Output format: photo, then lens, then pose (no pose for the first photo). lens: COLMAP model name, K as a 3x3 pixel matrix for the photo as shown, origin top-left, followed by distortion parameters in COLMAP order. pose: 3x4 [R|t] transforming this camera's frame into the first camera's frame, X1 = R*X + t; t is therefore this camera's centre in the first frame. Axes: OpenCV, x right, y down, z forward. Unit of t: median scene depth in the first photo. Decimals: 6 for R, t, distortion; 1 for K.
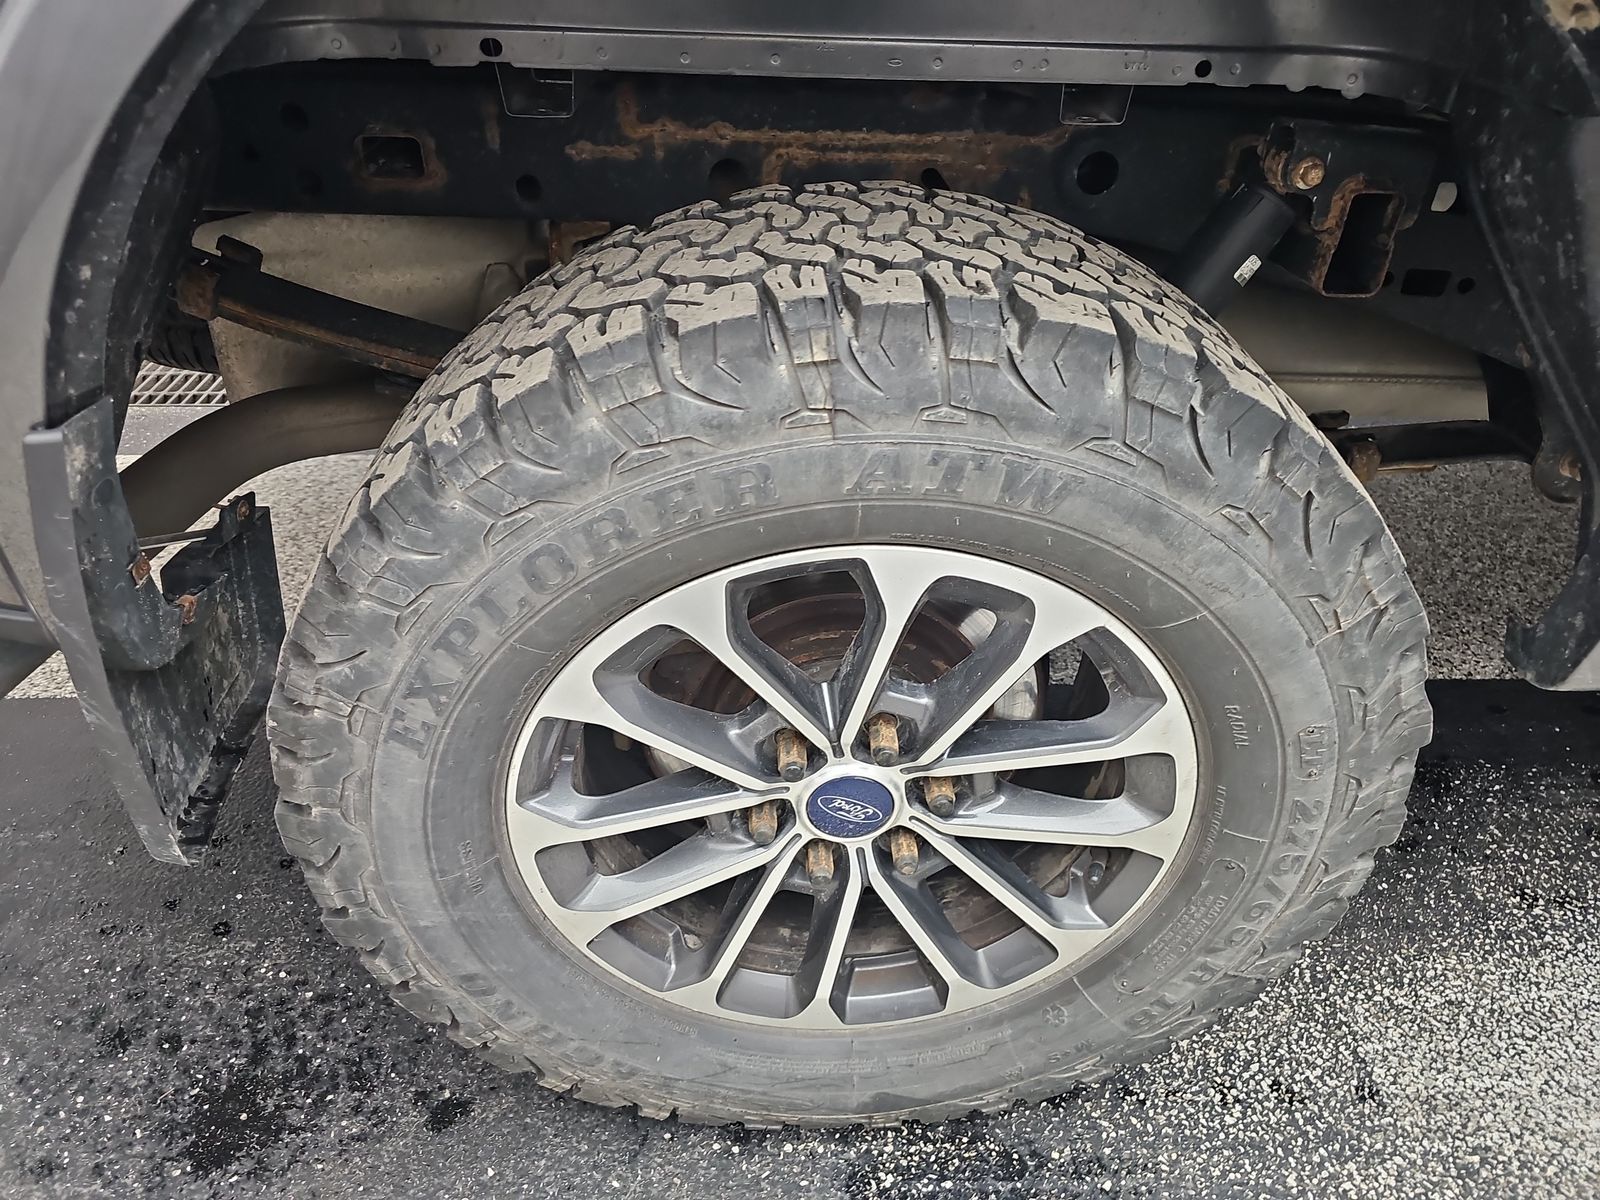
lens RADIAL K [[1078.3, 0, 820.6], [0, 1078.3, 594.2], [0, 0, 1]] dist [0.022670, -0.020640]
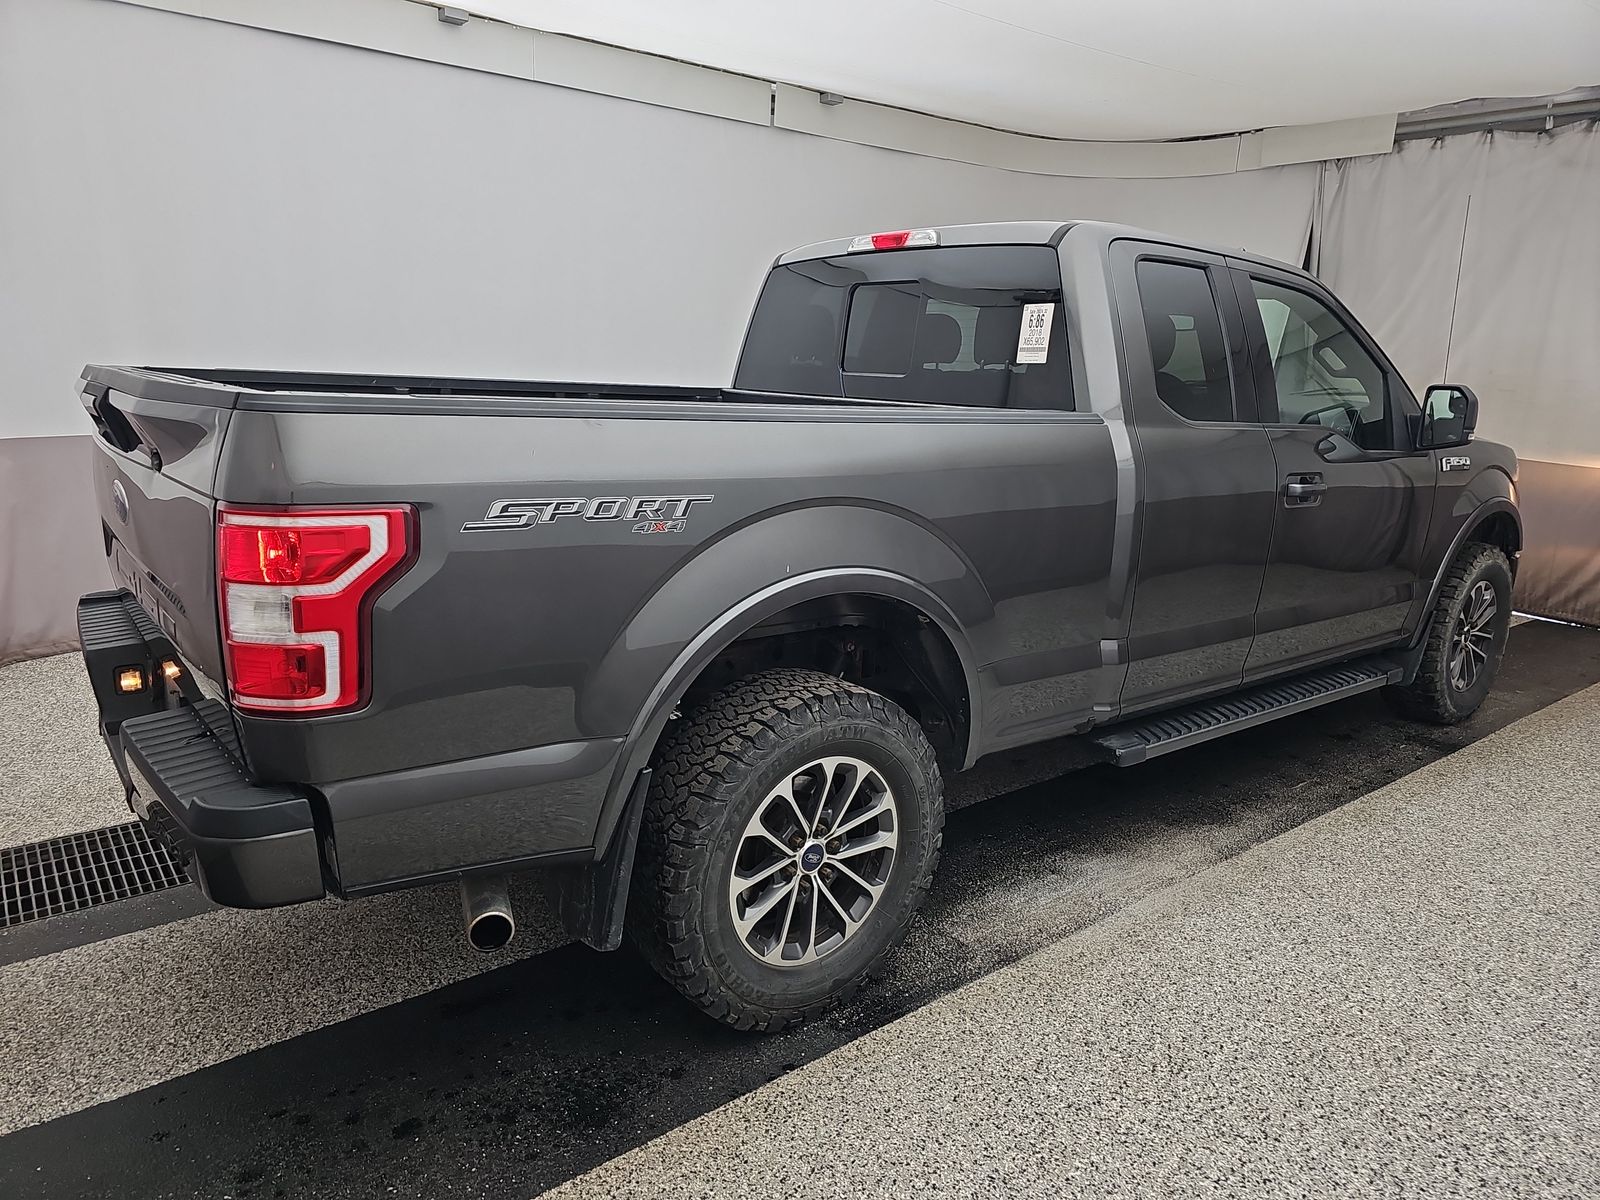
lens RADIAL K [[1078.3, 0, 820.6], [0, 1078.3, 594.2], [0, 0, 1]] dist [0.022670, -0.020640]
pose [[0.799477, -0.120042, 0.588580, -1.745728], [0.336427, 0.901219, -0.273169, 0.384573], [-0.497647, 0.416407, 0.760889, -1.737516]]
